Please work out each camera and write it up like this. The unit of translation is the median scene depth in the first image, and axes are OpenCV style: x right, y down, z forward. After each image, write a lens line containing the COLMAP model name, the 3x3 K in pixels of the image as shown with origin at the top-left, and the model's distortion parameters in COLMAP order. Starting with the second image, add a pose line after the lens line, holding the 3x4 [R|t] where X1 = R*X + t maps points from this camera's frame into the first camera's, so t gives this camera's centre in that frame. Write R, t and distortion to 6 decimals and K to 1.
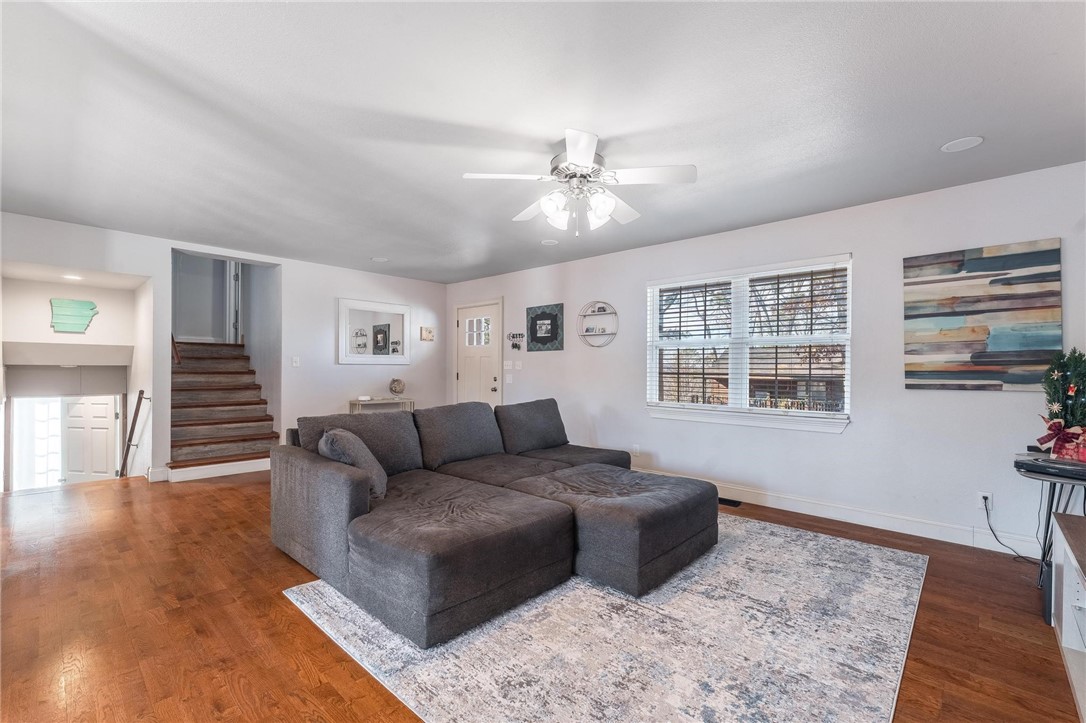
lens RADIAL K [[470.9, 0, 547.1], [0, 470.9, 368.7], [0, 0, 1]] dist [0.001058, -0.000027]
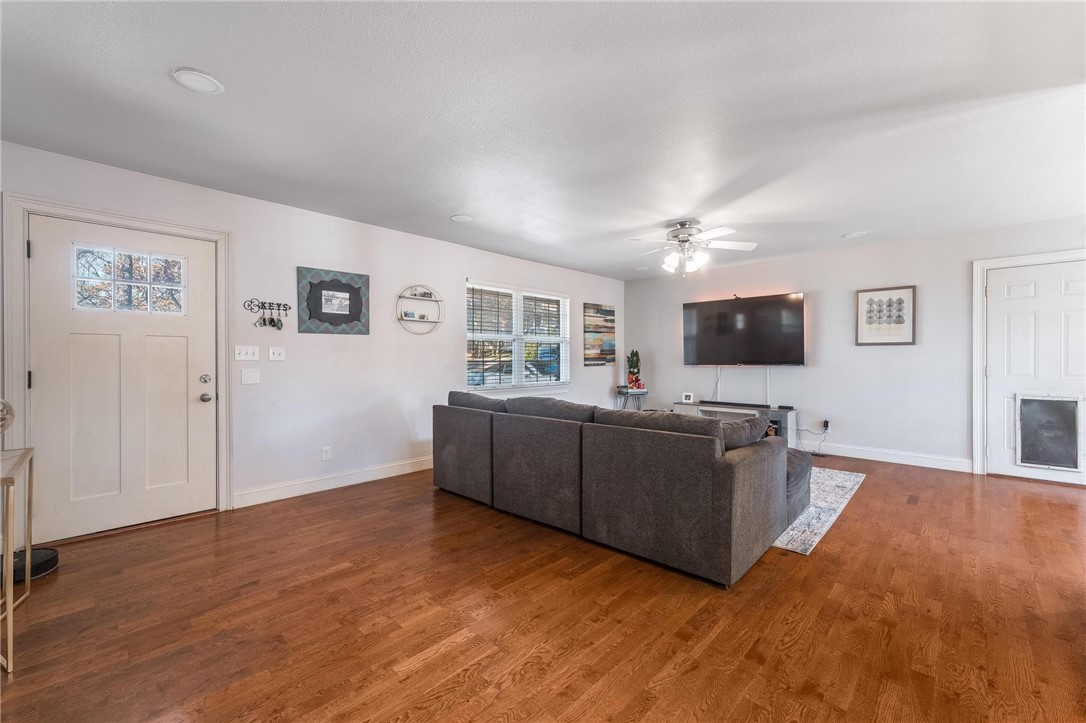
lens RADIAL K [[435.1, 0, 543.0], [0, 435.1, 361.5], [0, 0, 1]] dist [0.001089, 0.000218]
pose [[0.021331, -0.016599, 0.999635, -0.856691], [0.001445, 0.999862, 0.016572, -0.007709], [-0.999771, 0.001091, 0.021352, 0.853931]]
